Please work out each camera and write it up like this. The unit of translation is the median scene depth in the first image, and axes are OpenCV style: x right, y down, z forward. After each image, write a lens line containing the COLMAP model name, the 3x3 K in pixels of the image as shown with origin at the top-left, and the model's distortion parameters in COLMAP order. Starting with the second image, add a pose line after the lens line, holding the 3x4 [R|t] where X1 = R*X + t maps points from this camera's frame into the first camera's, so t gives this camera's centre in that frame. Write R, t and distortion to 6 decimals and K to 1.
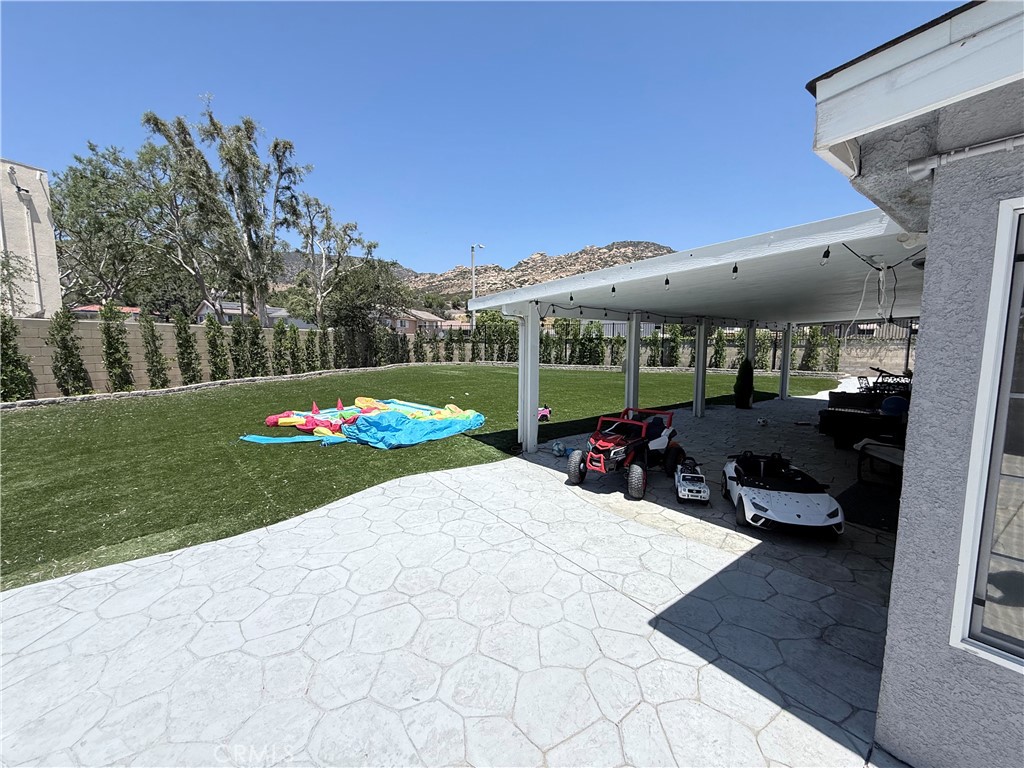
lens RADIAL K [[407.0, 0, 512.0], [0, 407.0, 384.0], [0, 0, 1]] dist [-0.001734, -0.000104]
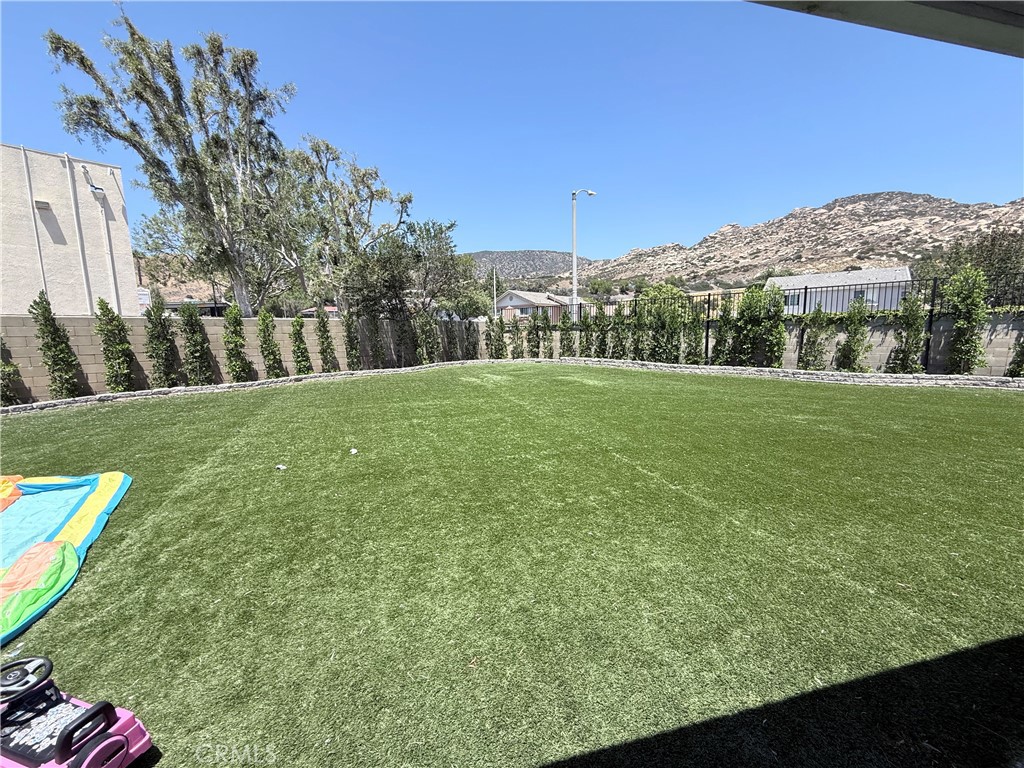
lens RADIAL K [[407.0, 0, 512.0], [0, 407.0, 384.0], [0, 0, 1]] dist [-0.001734, -0.000104]
pose [[0.914148, 0.030532, -0.404230, 0.114700], [-0.018719, 0.999275, 0.033144, -0.034159], [0.404949, -0.022731, 0.914057, 0.355043]]
